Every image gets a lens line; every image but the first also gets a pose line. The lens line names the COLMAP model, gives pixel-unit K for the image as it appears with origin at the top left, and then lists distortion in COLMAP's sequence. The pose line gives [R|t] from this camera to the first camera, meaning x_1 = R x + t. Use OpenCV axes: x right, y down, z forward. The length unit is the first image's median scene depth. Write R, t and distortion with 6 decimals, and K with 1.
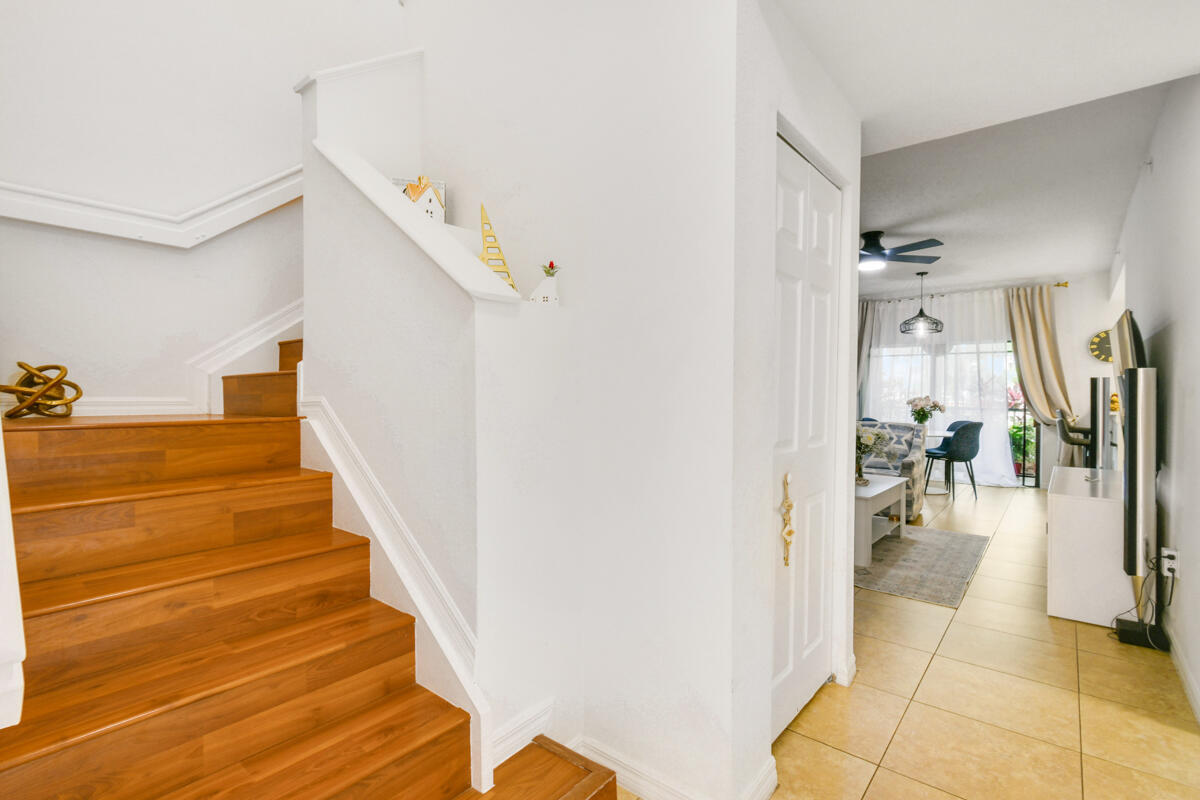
lens RADIAL K [[559.8, 0, 602.4], [0, 559.8, 412.8], [0, 0, 1]] dist [0.013866, -0.000645]
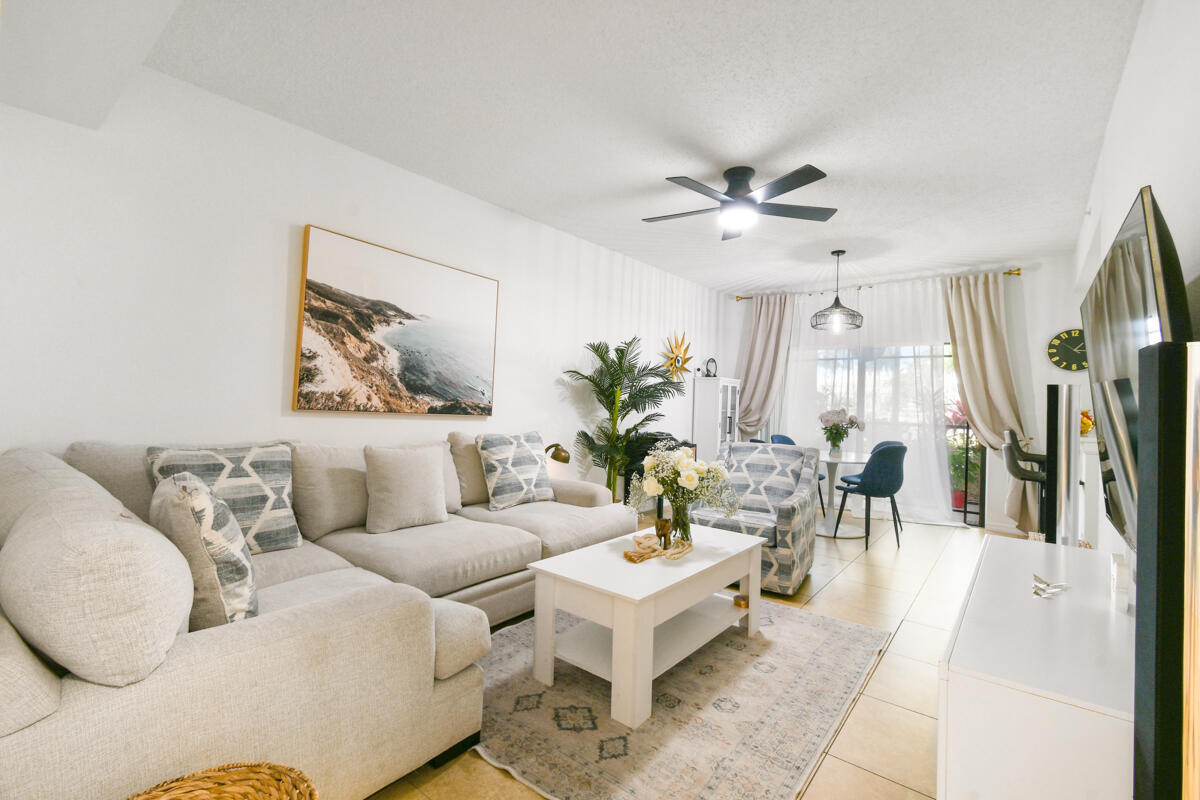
lens RADIAL K [[528.4, 0, 605.8], [0, 528.4, 410.1], [0, 0, 1]] dist [0.013036, -0.005330]
pose [[0.999671, 0.019495, 0.016657, 0.420684], [-0.019196, 0.999656, -0.017894, -0.016269], [-0.017000, 0.017569, 0.999701, 0.483944]]
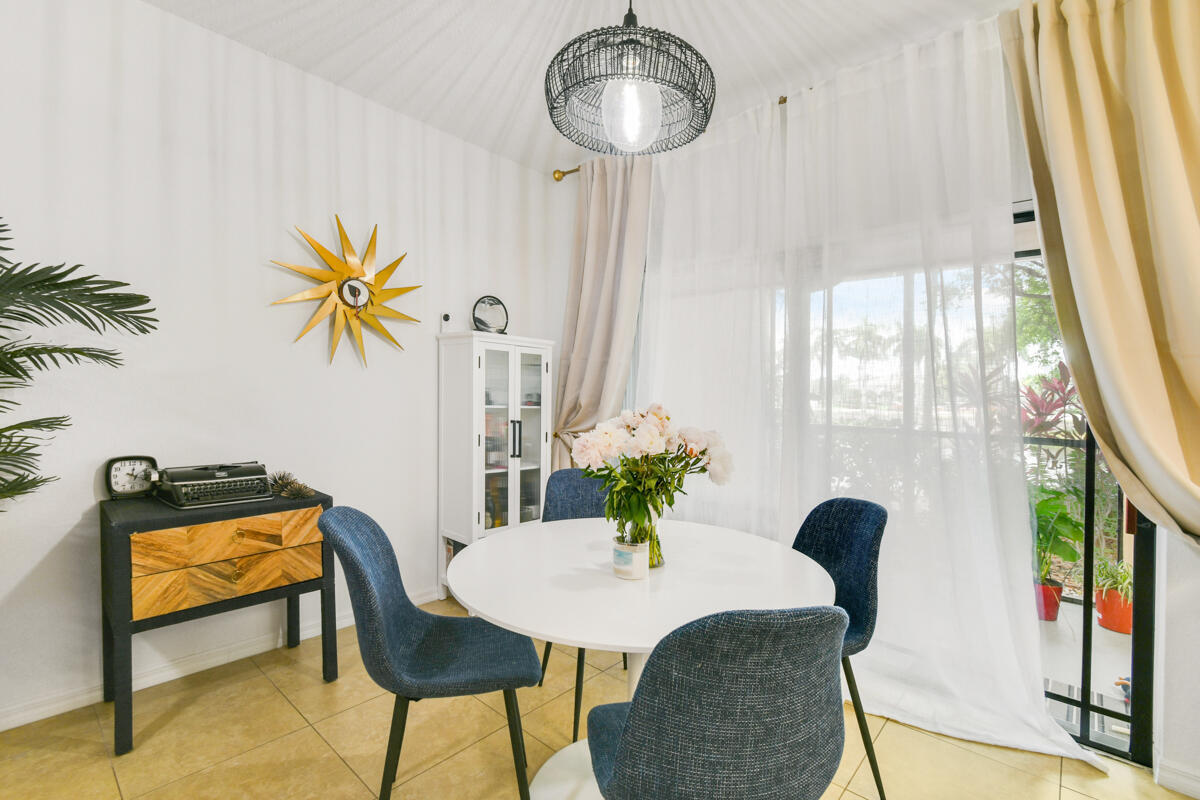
lens RADIAL K [[528.4, 0, 604.5], [0, 528.4, 404.7], [0, 0, 1]] dist [0.013036, -0.005330]
pose [[0.998540, 0.017646, -0.051052, 1.014254], [-0.018628, 0.999650, -0.018810, -0.044090], [0.050703, 0.019734, 0.998519, 1.405644]]
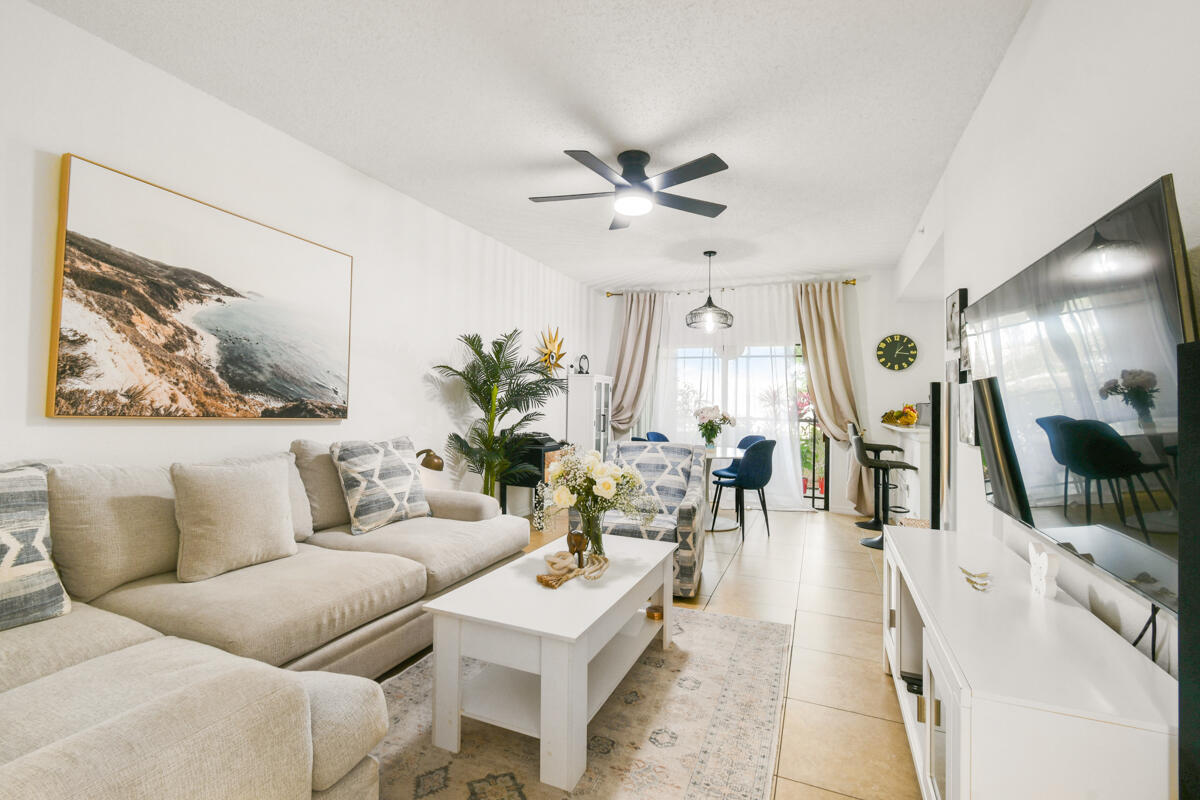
lens RADIAL K [[528.4, 0, 606.3], [0, 528.4, 414.3], [0, 0, 1]] dist [0.013036, -0.005330]
pose [[0.955831, 0.004386, 0.293885, 0.364817], [-0.002168, 0.999967, -0.007872, -0.020465], [-0.293910, 0.006887, 0.955808, 0.574260]]
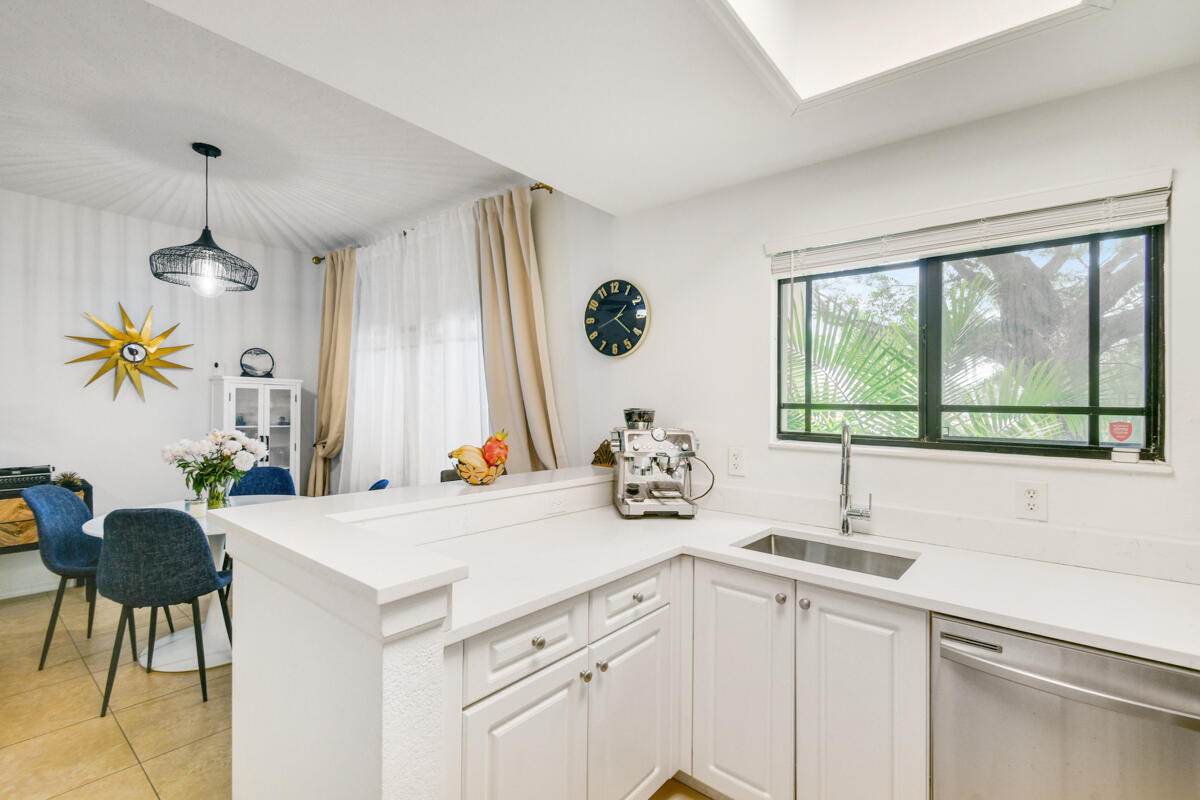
lens RADIAL K [[528.4, 0, 602.0], [0, 528.4, 404.6], [0, 0, 1]] dist [0.013036, -0.005330]
pose [[0.999952, 0.009781, -0.000827, 1.554191], [-0.009804, 0.999344, -0.034870, -0.067211], [0.000485, 0.034877, 0.999392, 1.050298]]
